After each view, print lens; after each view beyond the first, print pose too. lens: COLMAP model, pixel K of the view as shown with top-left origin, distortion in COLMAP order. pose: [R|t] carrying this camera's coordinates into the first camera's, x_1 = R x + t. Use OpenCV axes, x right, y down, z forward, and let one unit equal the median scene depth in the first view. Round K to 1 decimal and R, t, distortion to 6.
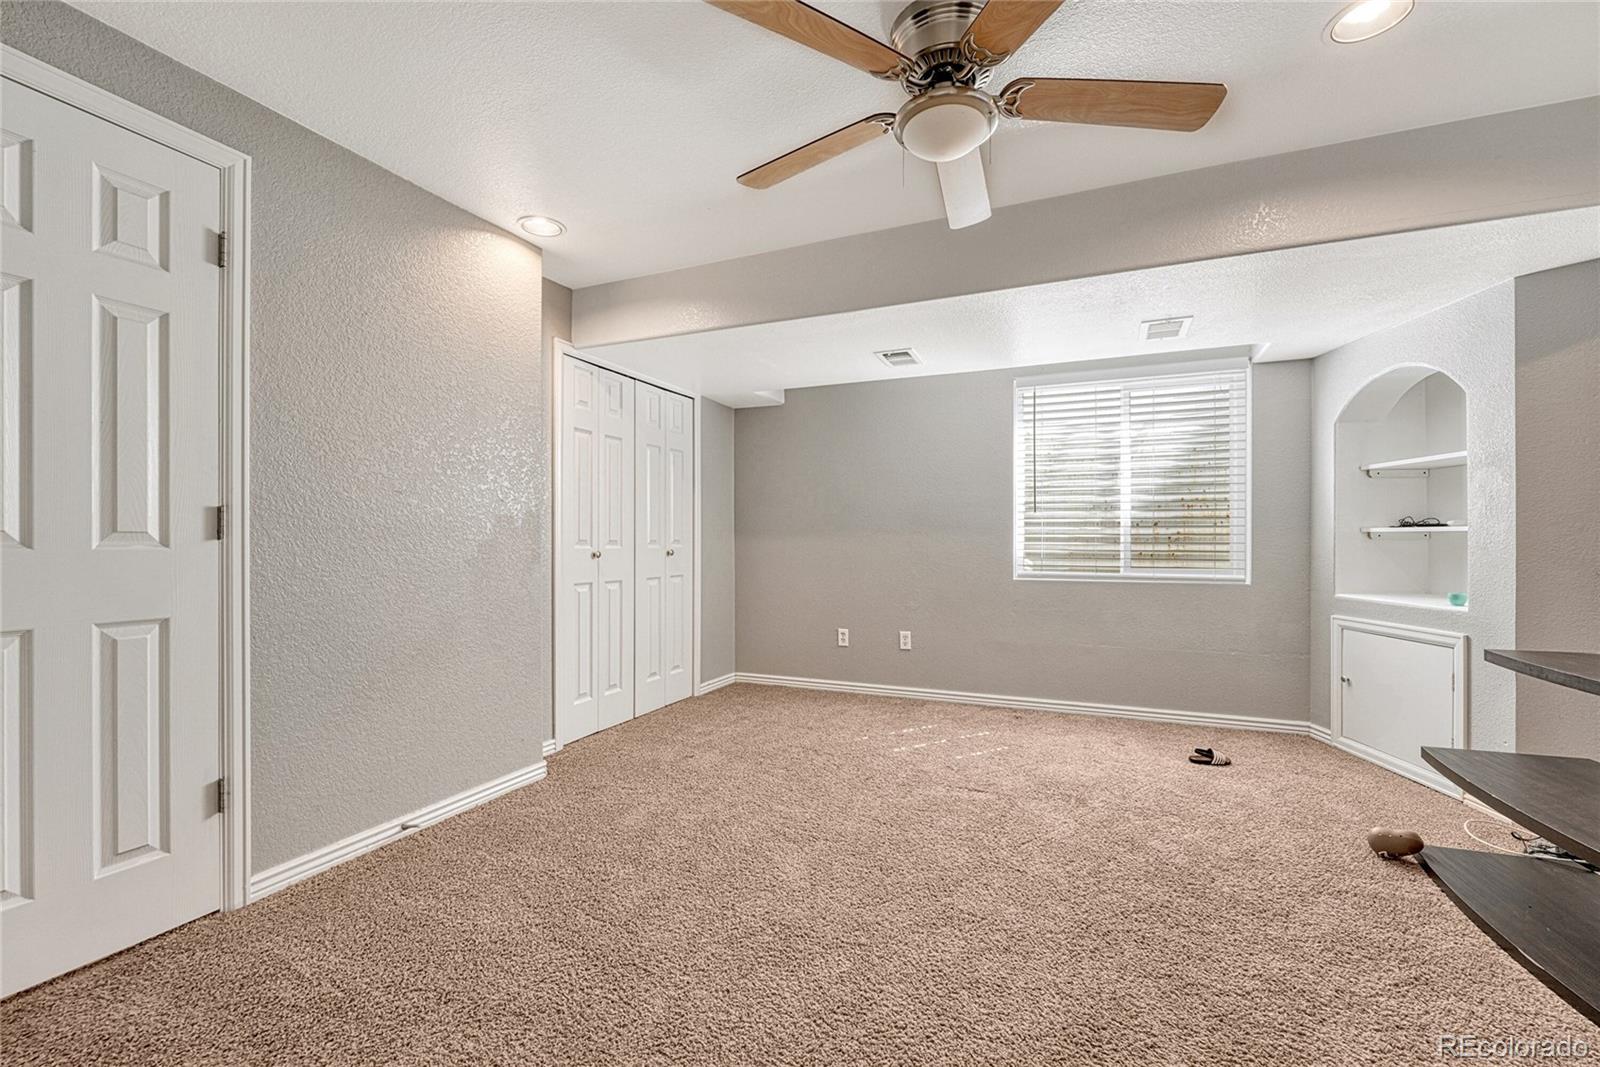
lens RADIAL K [[682.2, 0, 793.8], [0, 682.2, 539.7], [0, 0, 1]] dist [-0.001875, 0.000251]
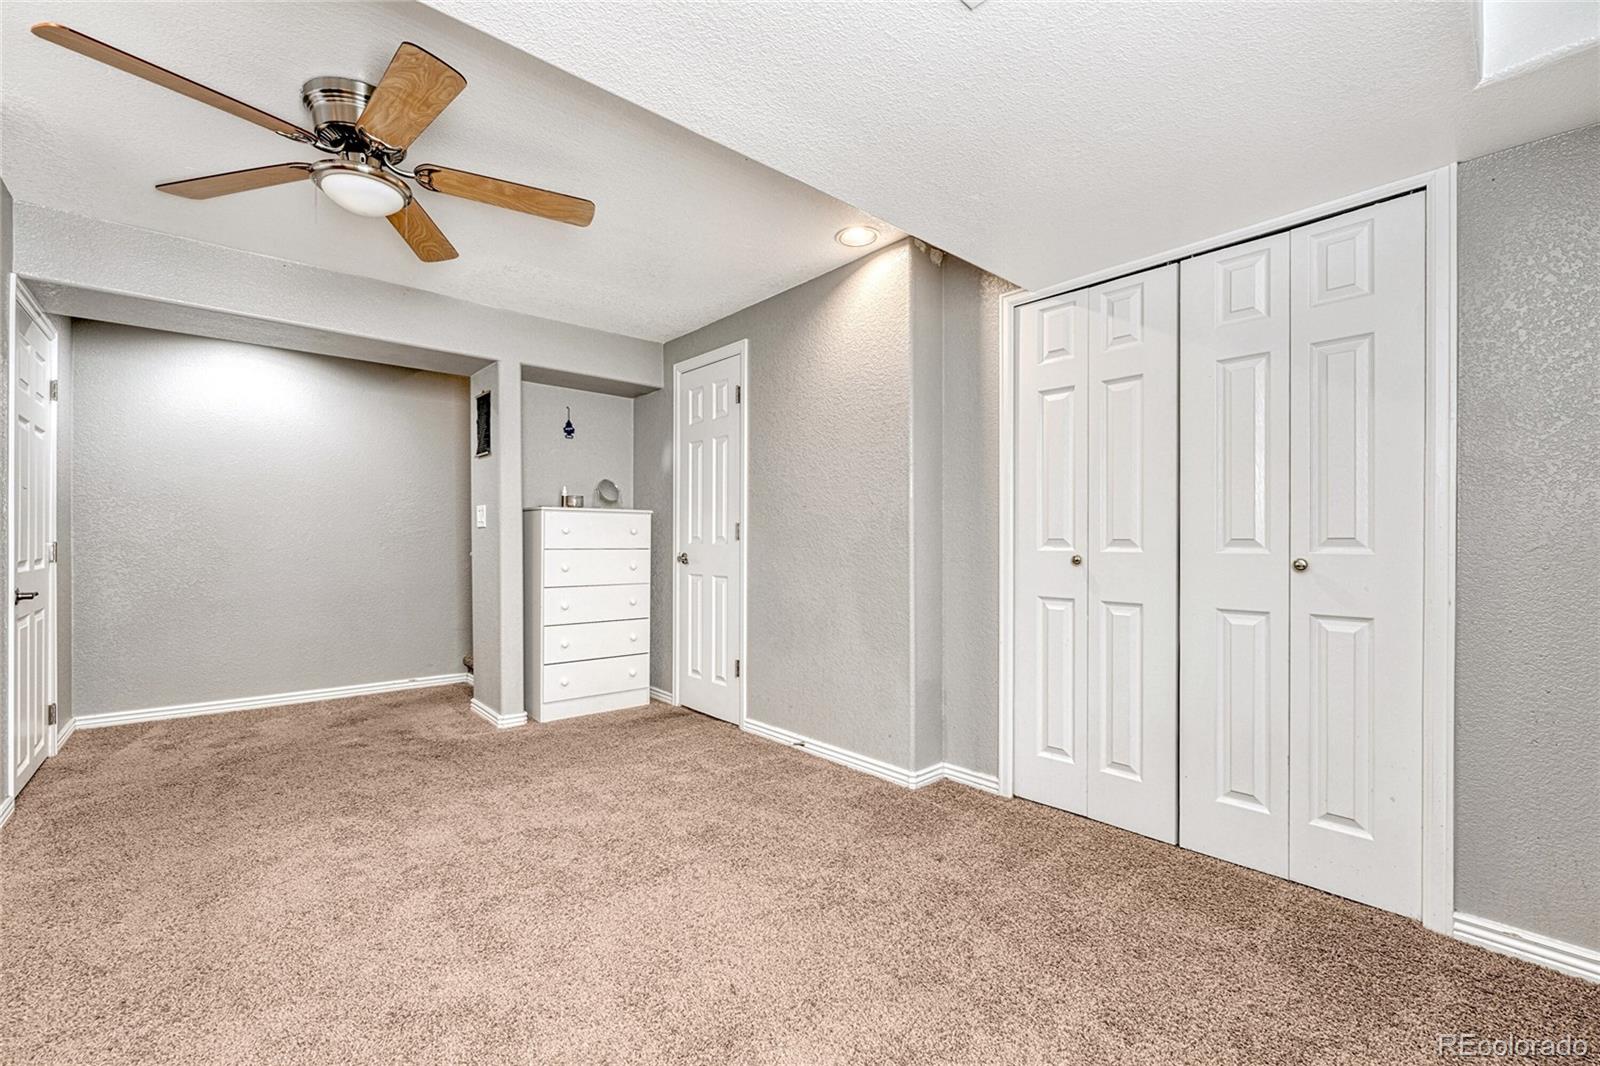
lens RADIAL K [[682.2, 0, 793.8], [0, 682.2, 539.2], [0, 0, 1]] dist [-0.001875, 0.000251]
pose [[-0.421063, -0.003416, -0.907025, 0.622098], [0.002604, 0.999984, -0.004975, 0.004570], [0.907028, -0.004457, -0.421048, 1.370759]]
